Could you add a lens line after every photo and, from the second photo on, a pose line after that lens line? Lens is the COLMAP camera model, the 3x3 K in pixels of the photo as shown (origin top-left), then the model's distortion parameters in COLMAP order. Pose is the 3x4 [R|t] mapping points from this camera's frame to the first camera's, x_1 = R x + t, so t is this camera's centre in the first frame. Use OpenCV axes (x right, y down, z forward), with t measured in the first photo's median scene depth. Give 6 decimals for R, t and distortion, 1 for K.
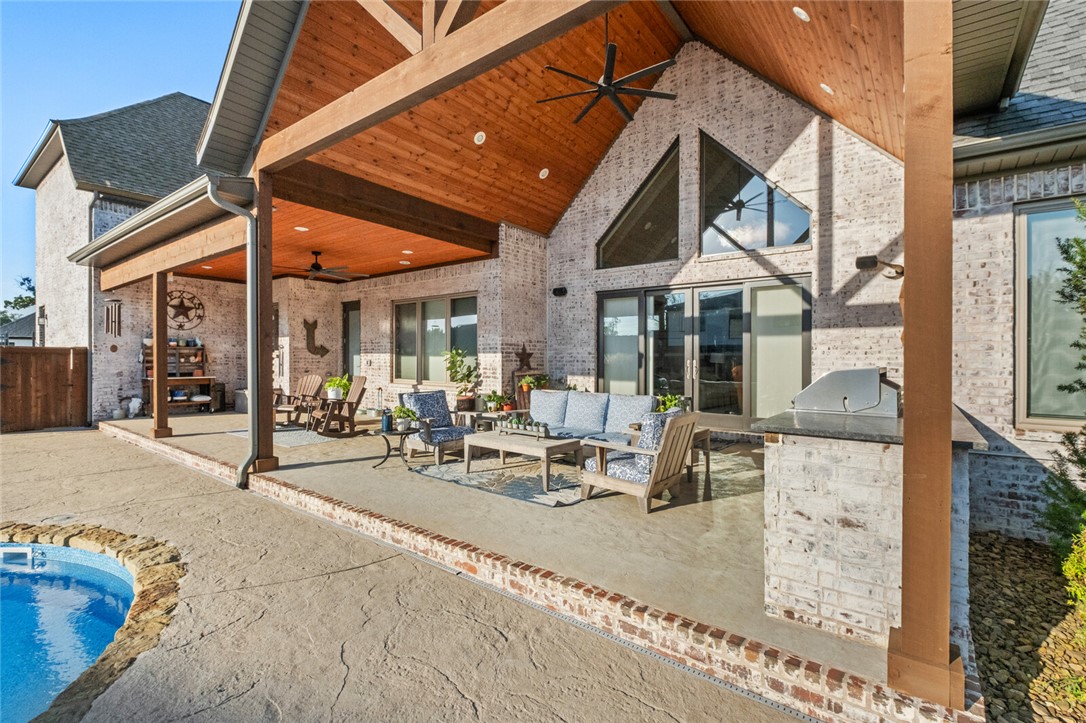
lens RADIAL K [[482.1, 0, 543.7], [0, 482.1, 360.9], [0, 0, 1]] dist [-0.000299, -0.000775]
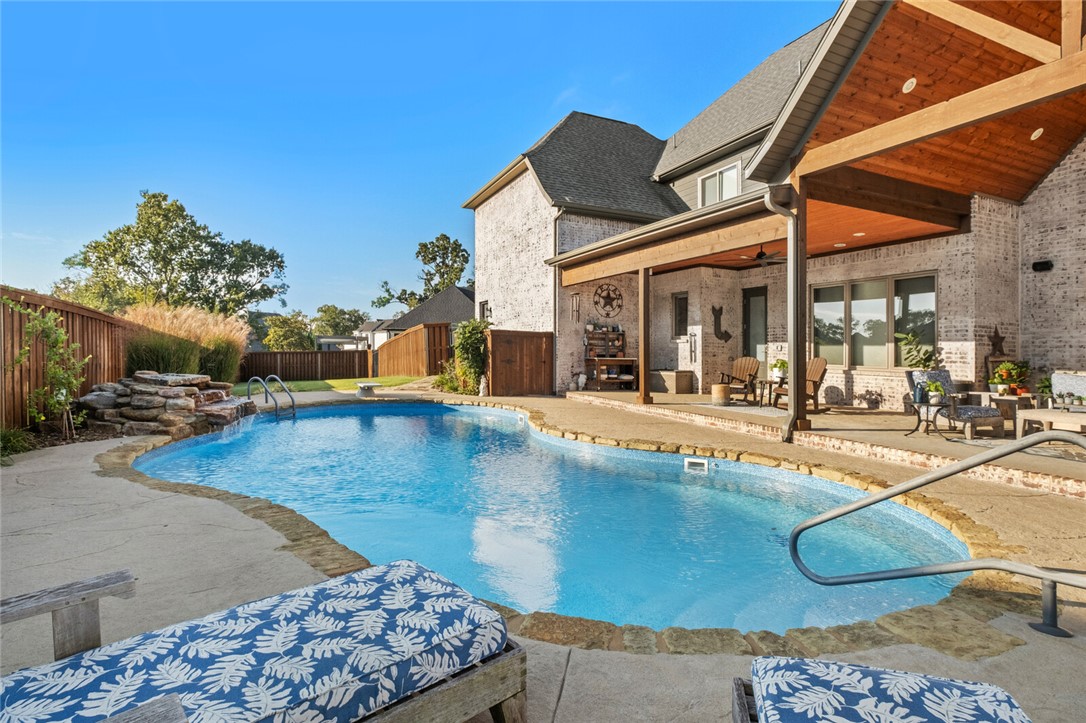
lens RADIAL K [[560.2, 0, 541.3], [0, 560.2, 355.3], [0, 0, 1]] dist [-0.013562, -0.000809]
pose [[0.881767, 0.016130, -0.471410, -0.291690], [-0.018242, 0.999834, 0.000089, 0.032756], [0.471333, 0.008521, 0.881914, -0.297349]]
